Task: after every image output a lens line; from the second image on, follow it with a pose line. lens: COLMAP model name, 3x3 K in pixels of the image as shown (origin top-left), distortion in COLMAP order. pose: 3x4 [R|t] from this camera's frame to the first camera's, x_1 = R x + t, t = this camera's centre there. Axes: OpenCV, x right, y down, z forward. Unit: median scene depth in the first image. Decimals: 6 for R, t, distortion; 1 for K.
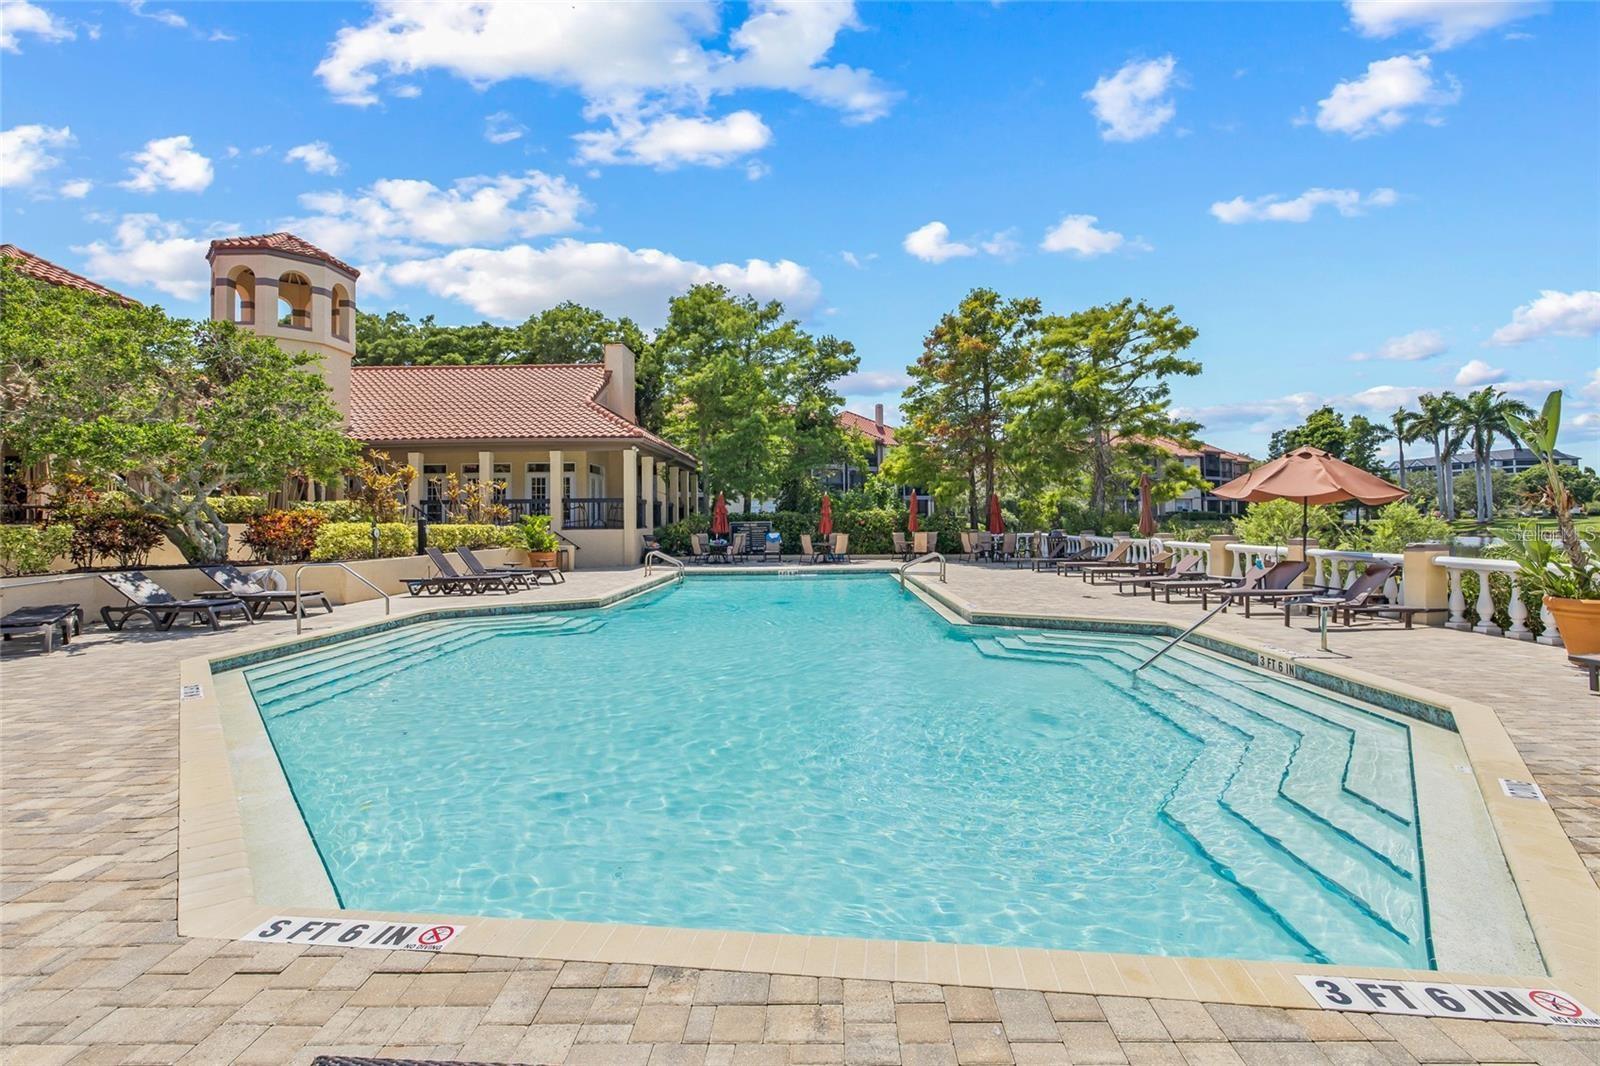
lens RADIAL K [[677.6, 0, 800.0], [0, 677.6, 533.0], [0, 0, 1]] dist [-0.037763, -0.000031]
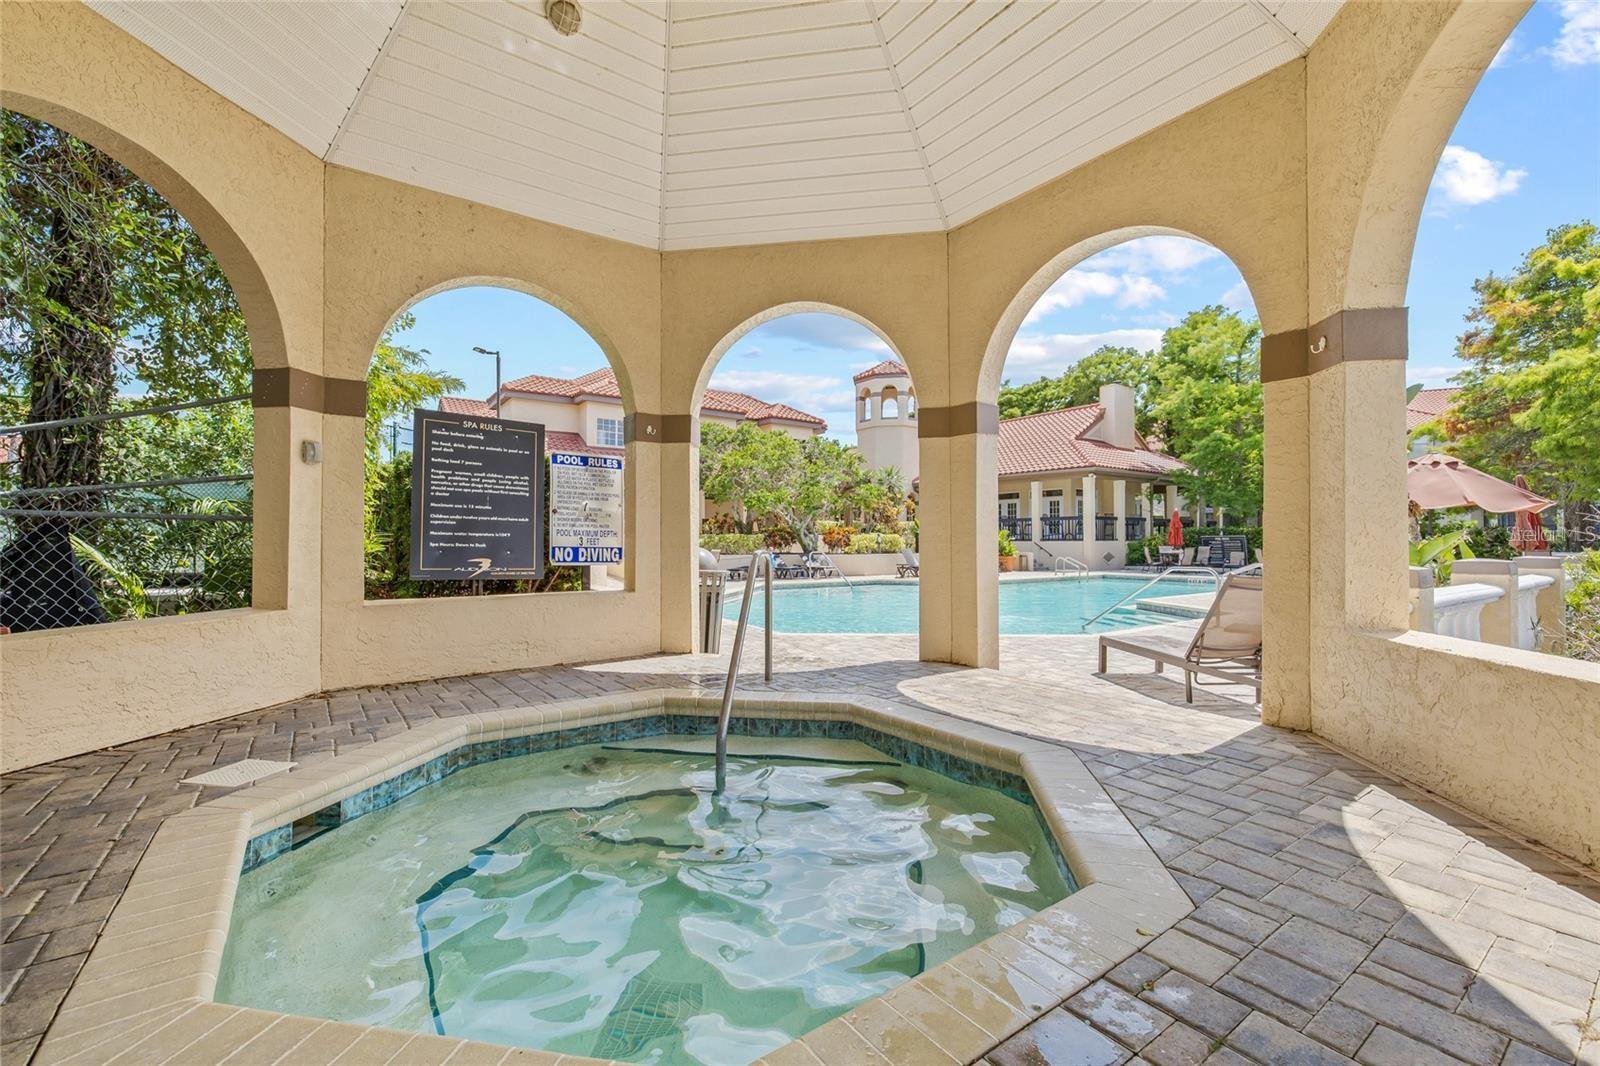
lens RADIAL K [[677.6, 0, 800.0], [0, 677.6, 533.0], [0, 0, 1]] dist [-0.037763, -0.000031]
pose [[0.564899, -0.003929, -0.825151, 0.460182], [-0.018221, 0.999685, -0.017234, 0.011002], [0.824959, 0.024771, 0.564649, -0.128636]]
